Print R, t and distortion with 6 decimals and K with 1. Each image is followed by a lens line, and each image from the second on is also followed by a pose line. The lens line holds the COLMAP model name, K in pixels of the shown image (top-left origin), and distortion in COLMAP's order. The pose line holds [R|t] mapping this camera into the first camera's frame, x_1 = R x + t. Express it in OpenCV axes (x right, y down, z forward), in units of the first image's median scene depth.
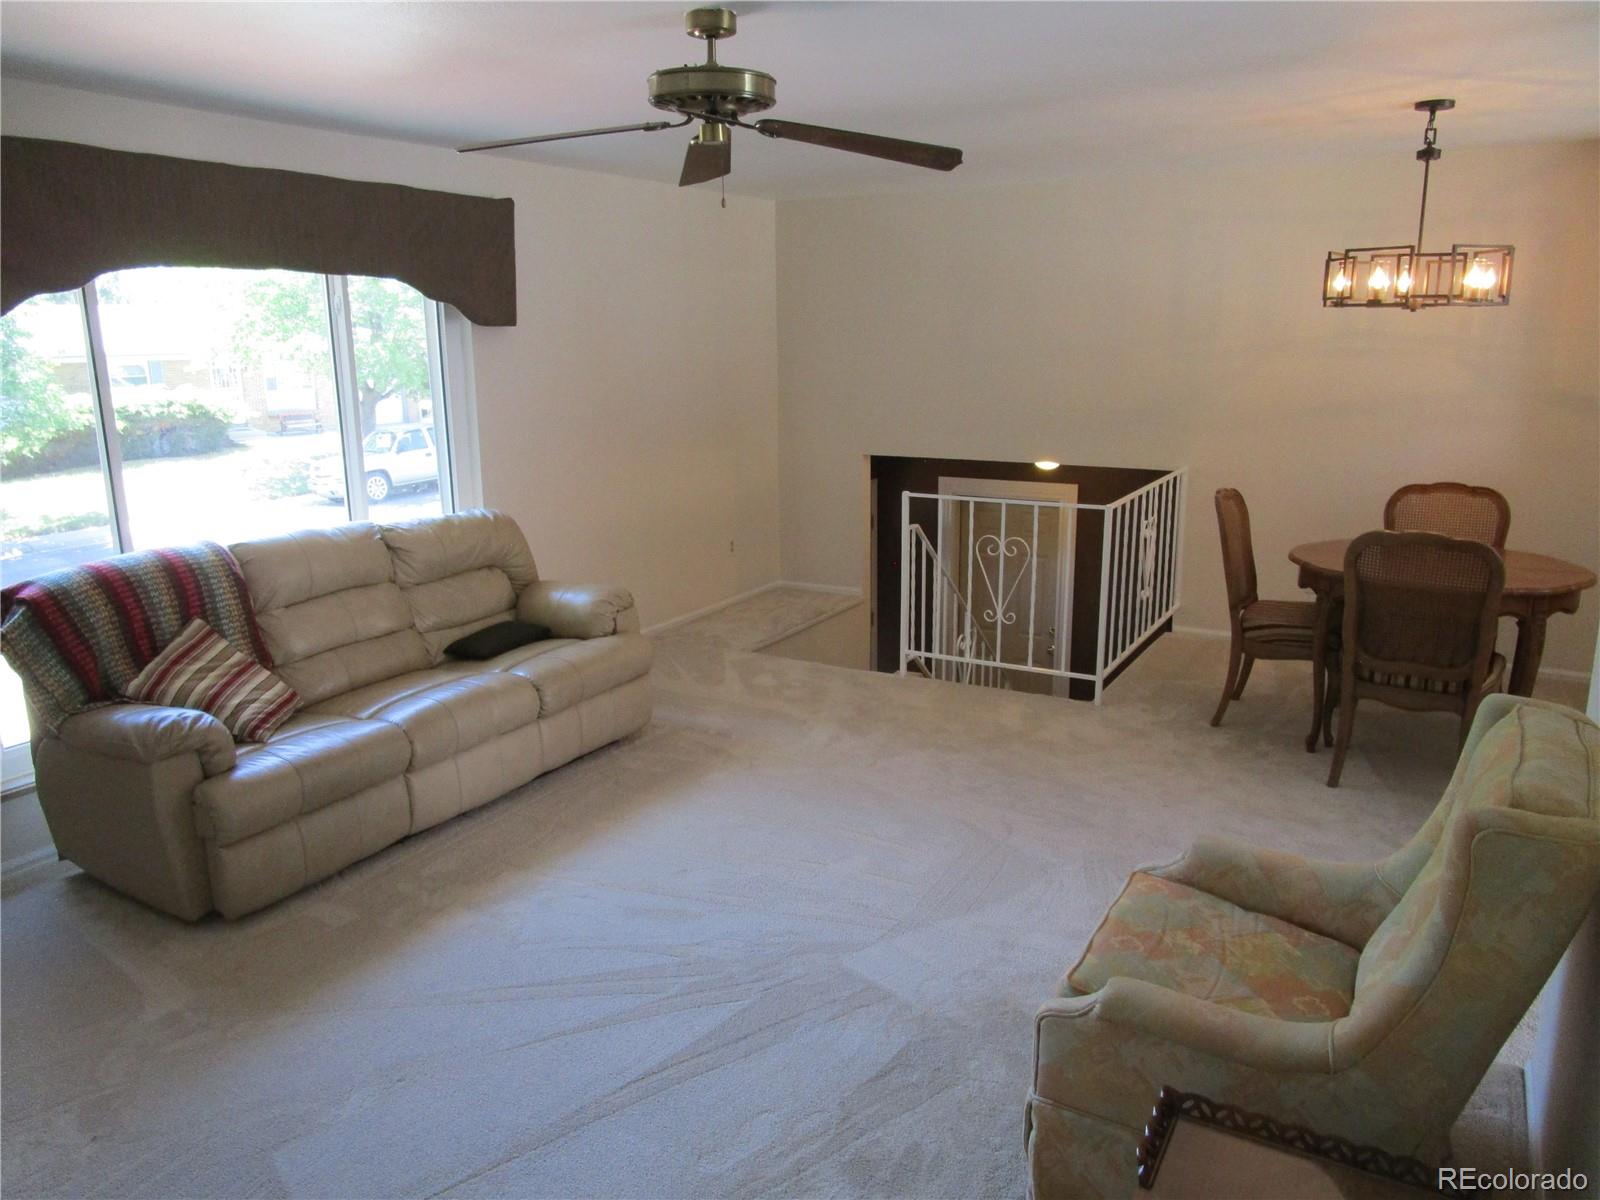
lens RADIAL K [[1136.2, 0, 805.8], [0, 1136.2, 608.7], [0, 0, 1]] dist [-0.024110, 0.002019]
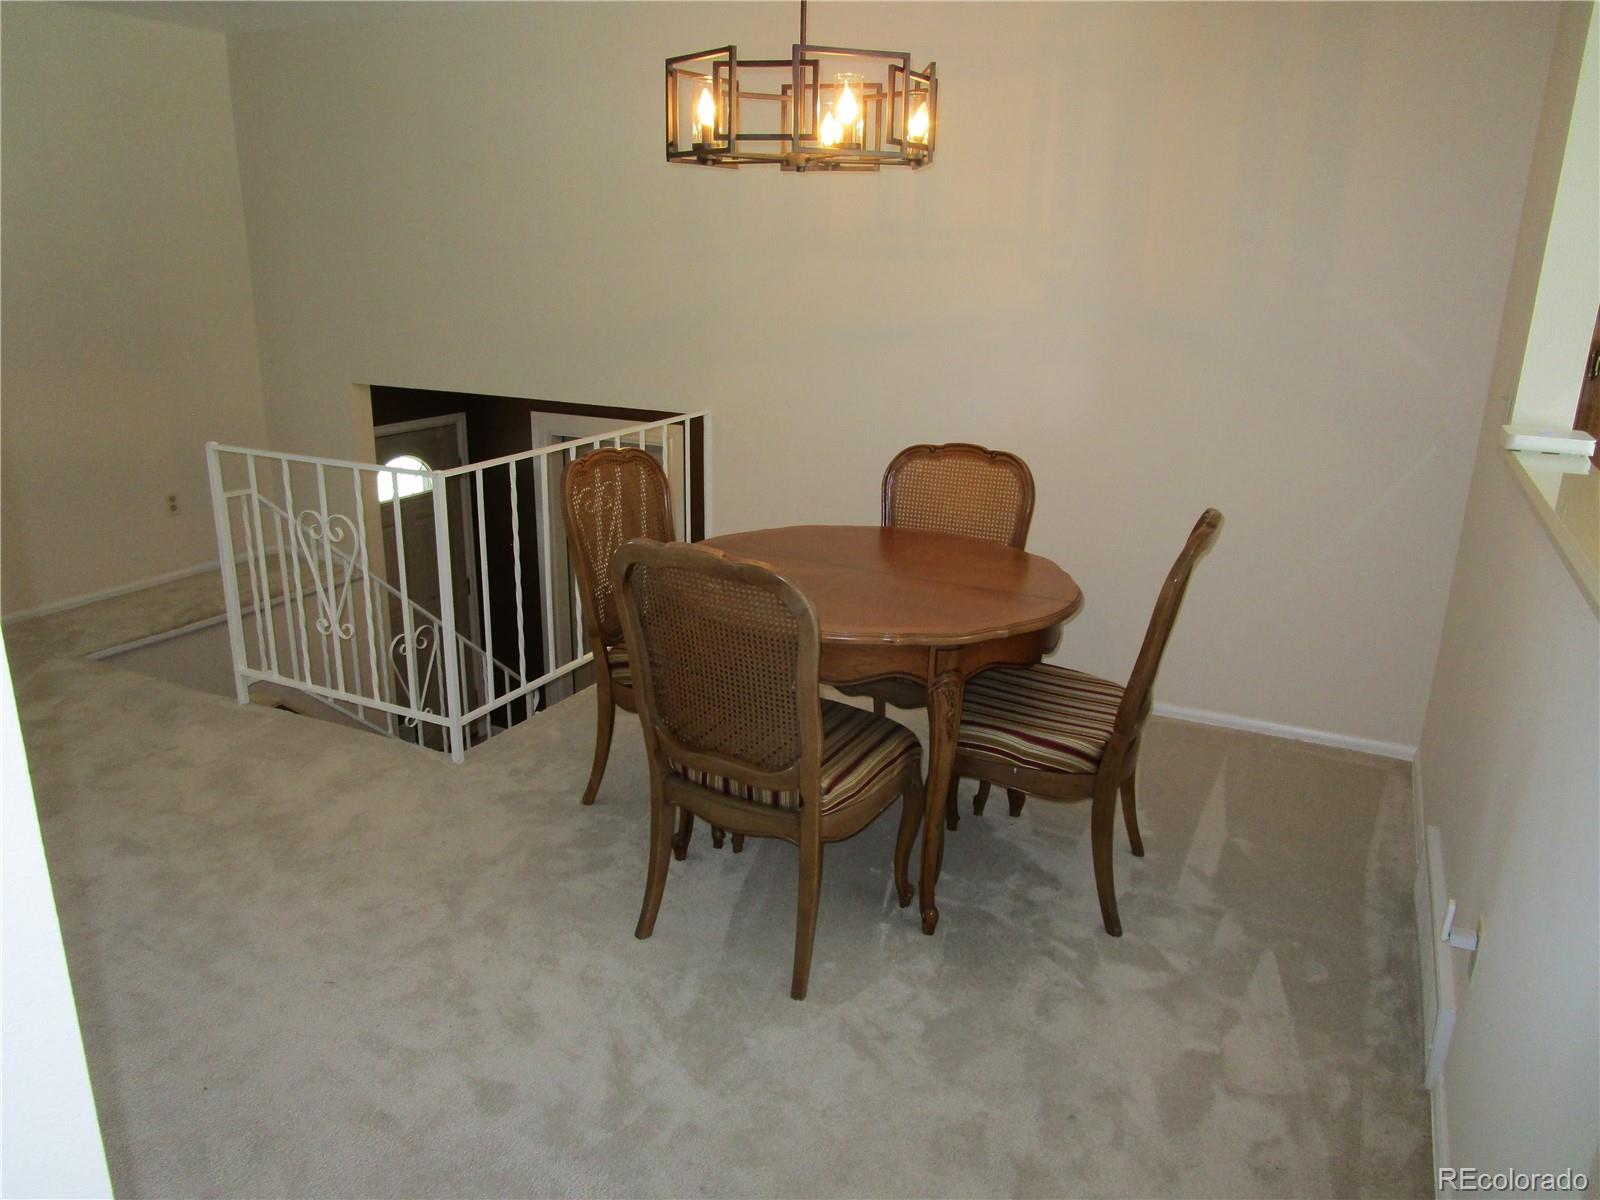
lens RADIAL K [[1136.2, 0, 794.5], [0, 1136.2, 591.9], [0, 0, 1]] dist [-0.024110, 0.002019]
pose [[0.998442, 0.010794, 0.054749, 0.424792], [-0.013704, 0.998497, 0.053064, -0.056742], [-0.054094, -0.053731, 0.997089, 0.314003]]
